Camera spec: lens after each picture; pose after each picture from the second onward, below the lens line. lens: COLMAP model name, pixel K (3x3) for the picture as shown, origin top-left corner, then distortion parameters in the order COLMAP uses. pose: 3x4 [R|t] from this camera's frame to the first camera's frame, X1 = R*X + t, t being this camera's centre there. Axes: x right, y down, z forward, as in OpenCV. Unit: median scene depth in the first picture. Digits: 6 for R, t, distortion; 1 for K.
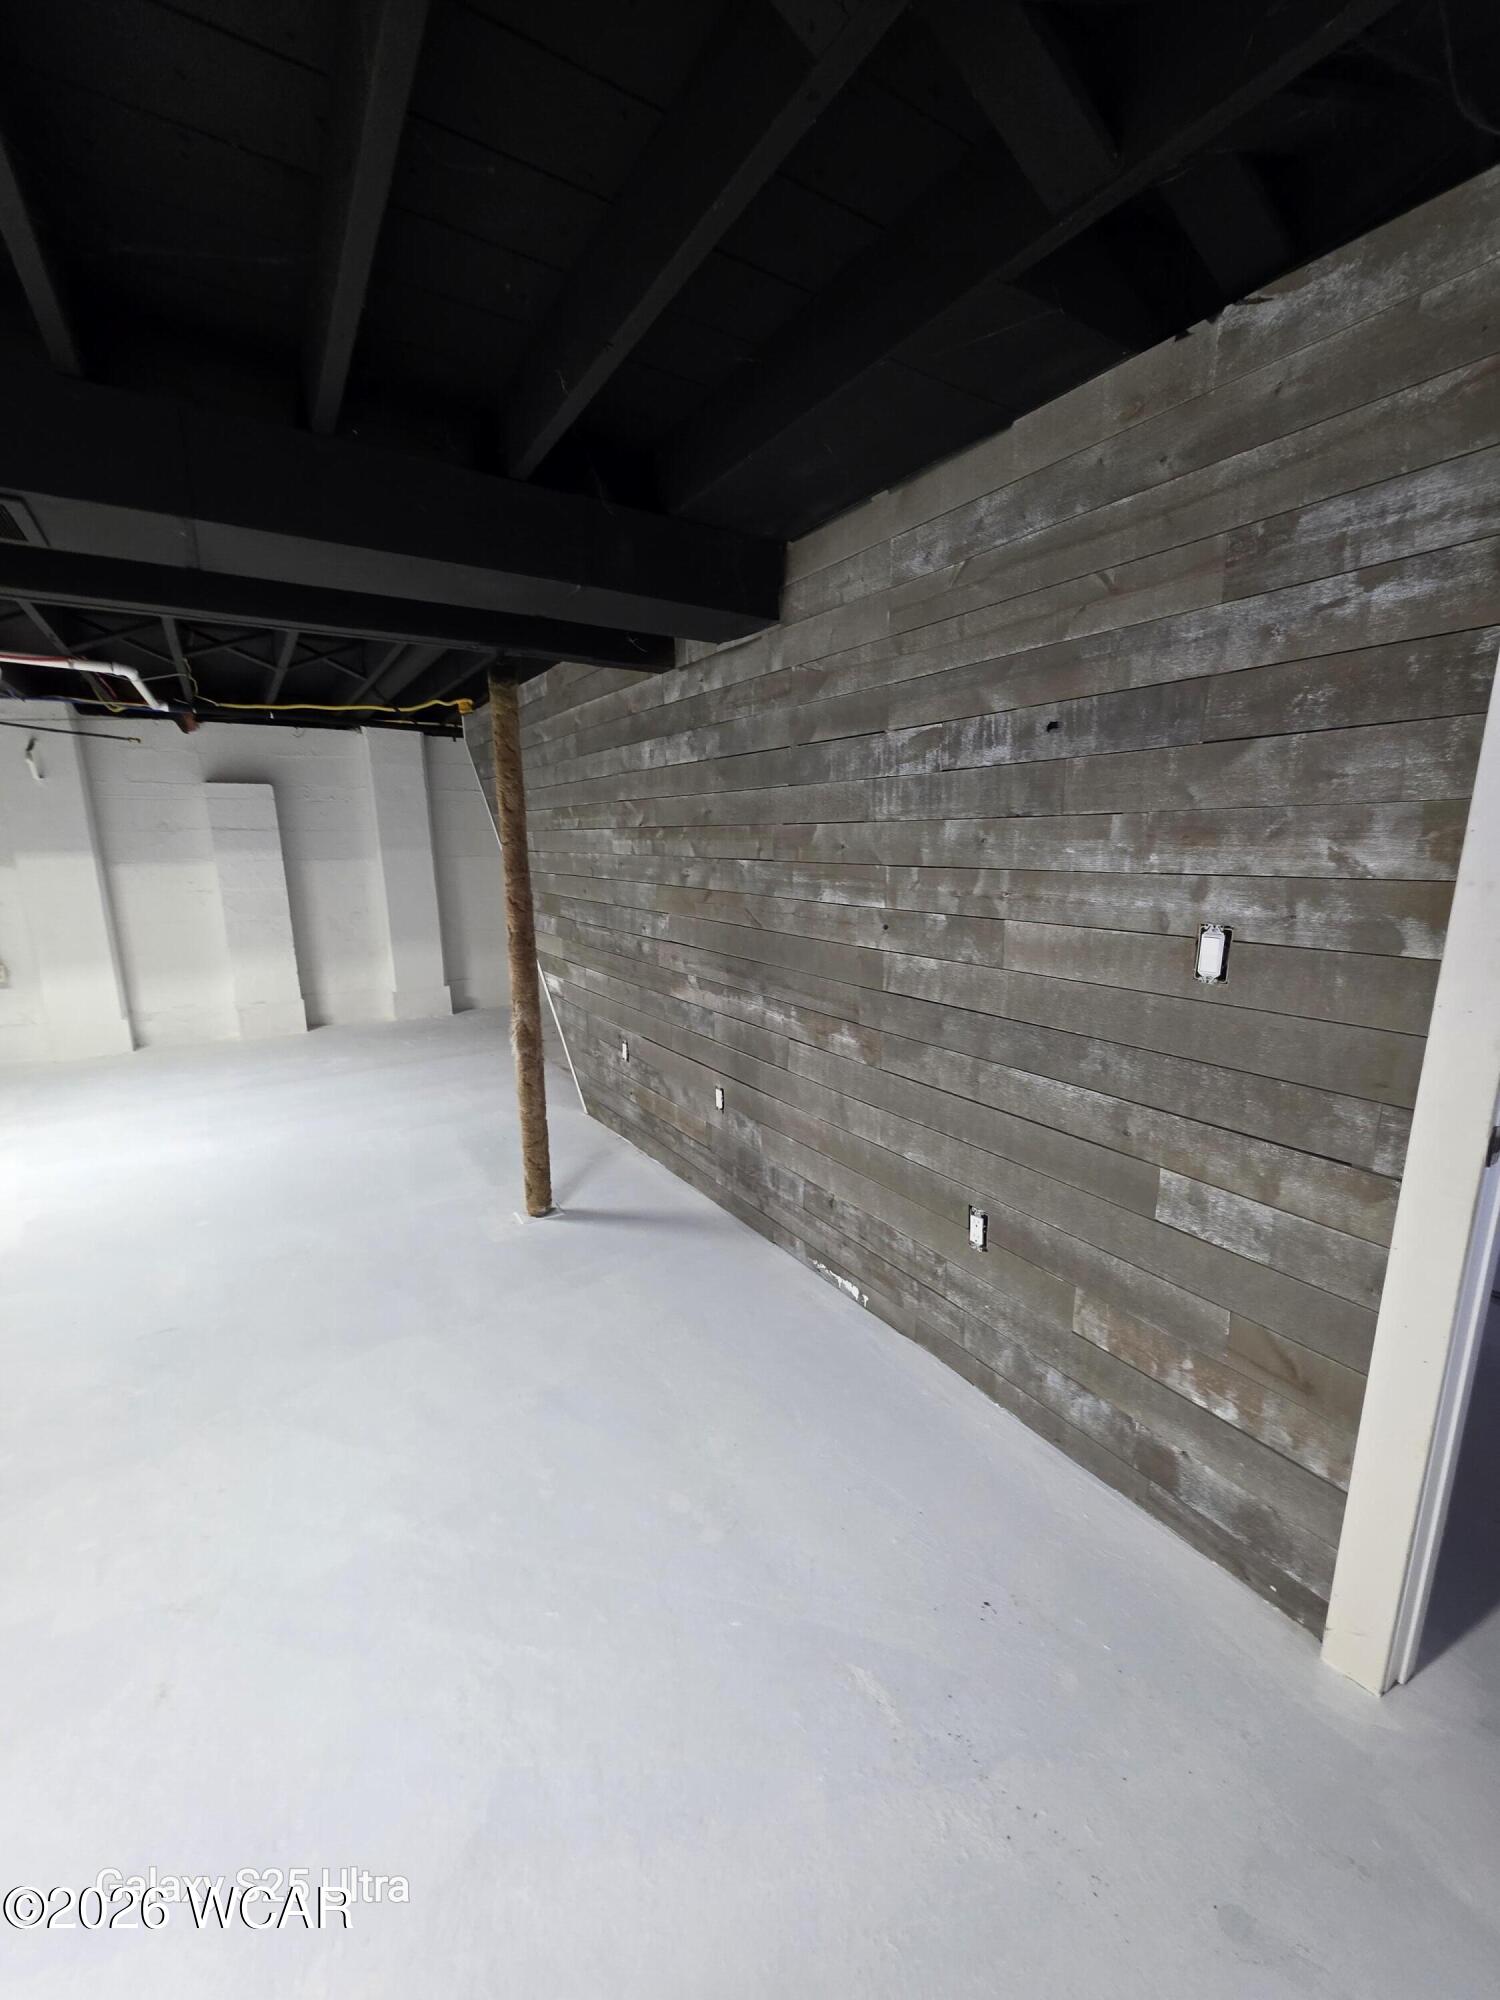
lens RADIAL K [[791.7, 0, 759.1], [0, 791.7, 998.8], [0, 0, 1]] dist [-0.001981, 0.000827]
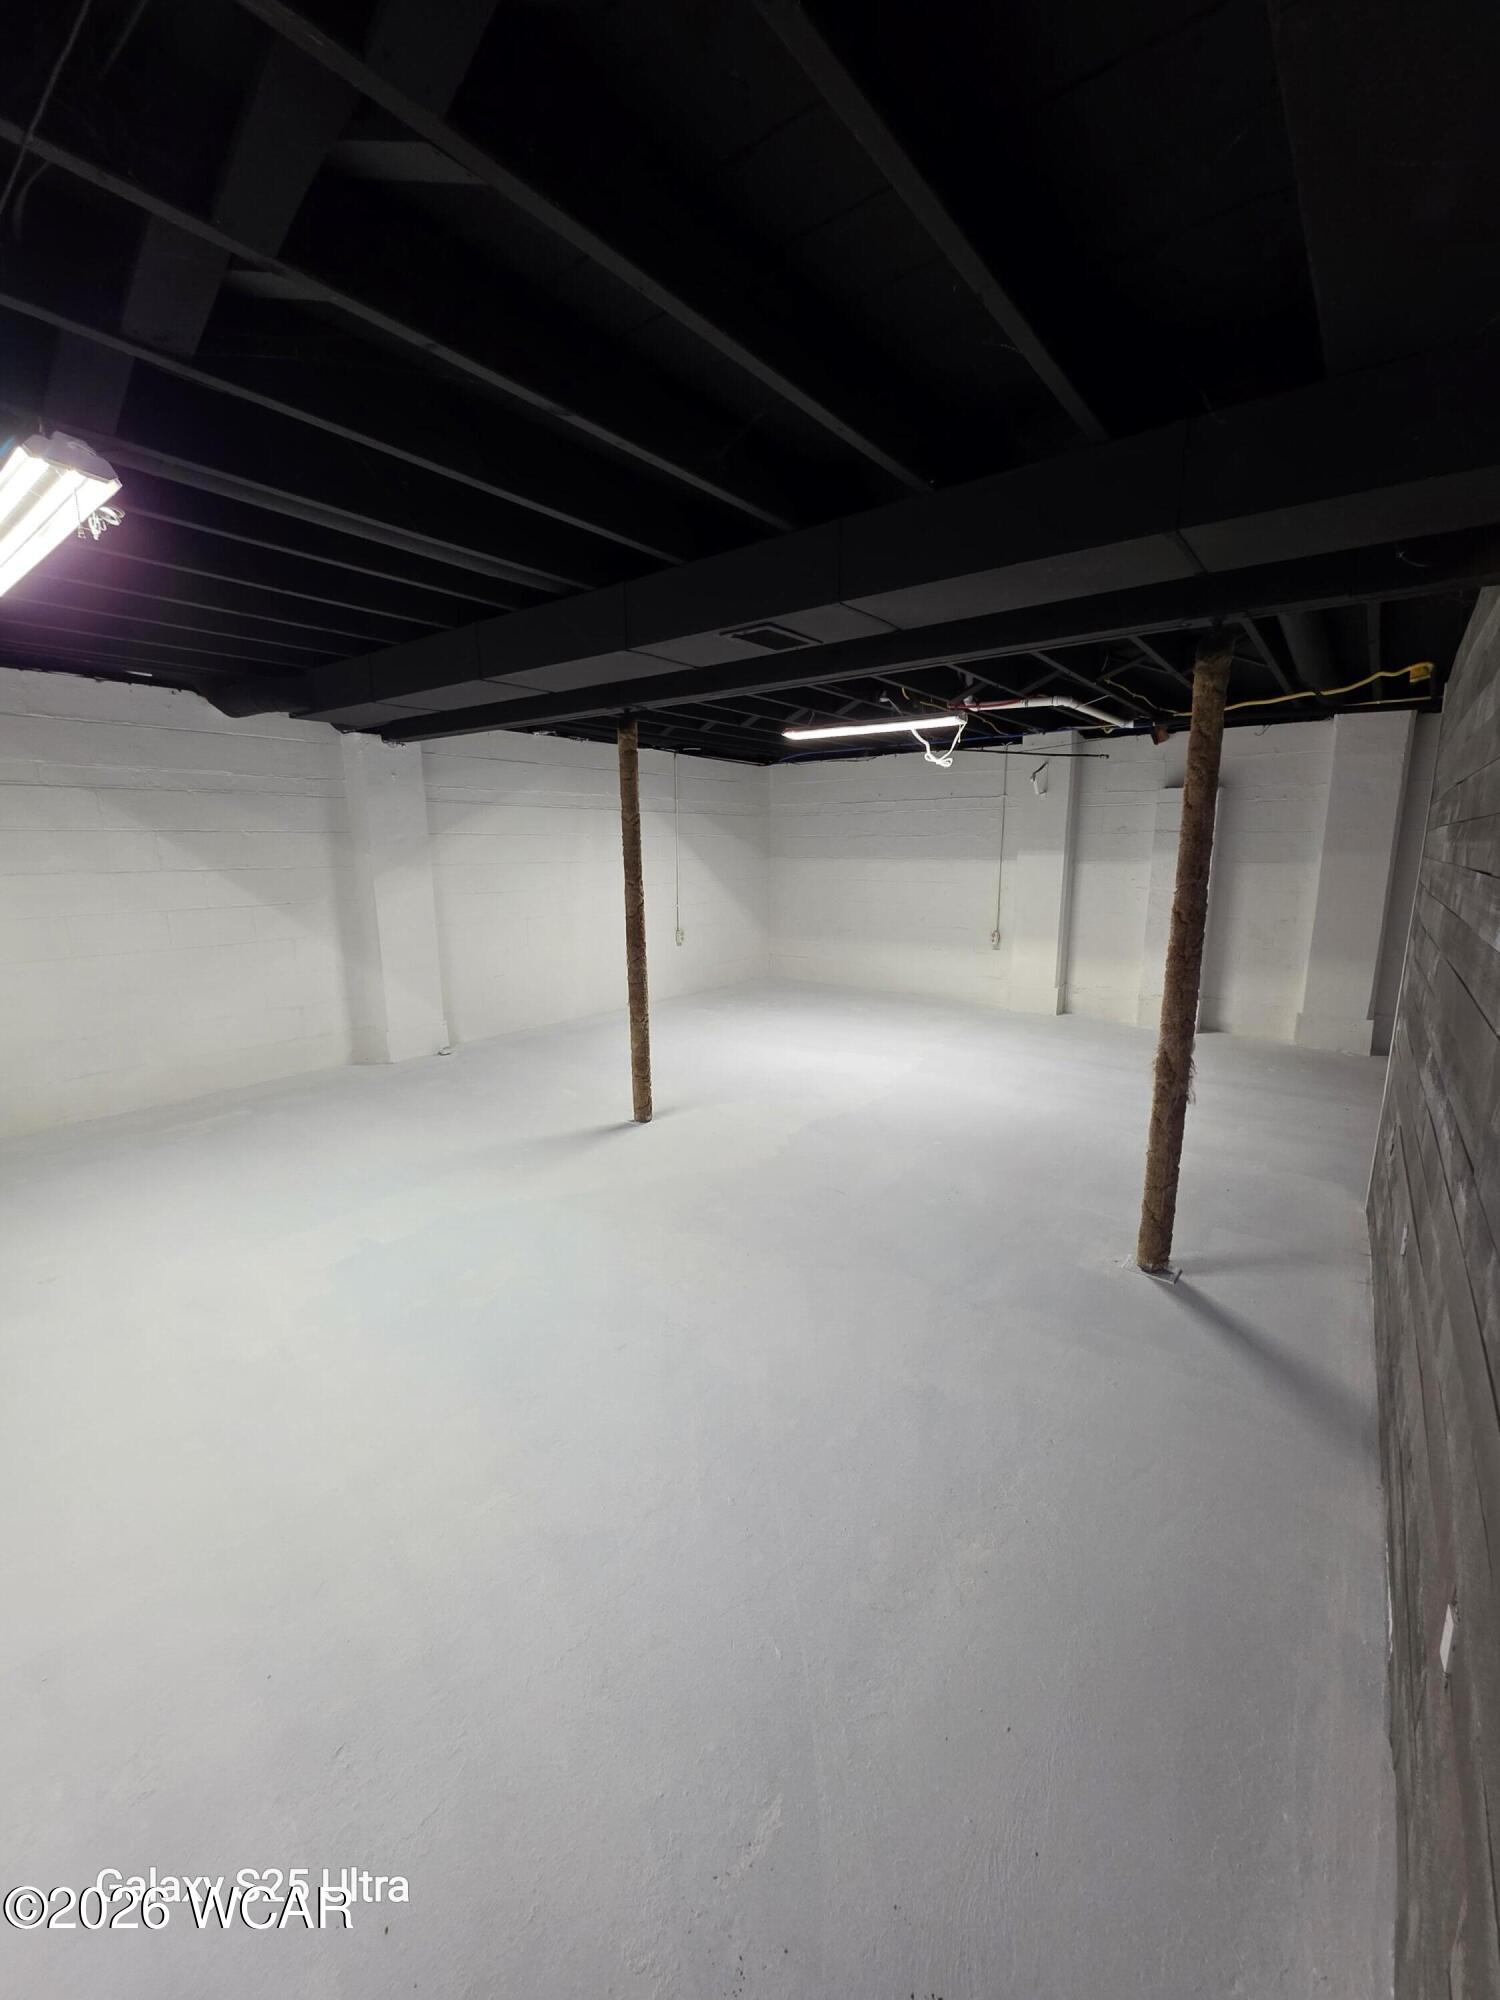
lens RADIAL K [[791.7, 0, 759.7], [0, 791.7, 1004.6], [0, 0, 1]] dist [-0.001981, 0.000827]
pose [[0.335386, 0.191818, -0.922346, 0.188929], [-0.188336, 0.972940, 0.133857, -0.028052], [0.923063, 0.128817, 0.362436, 0.144023]]
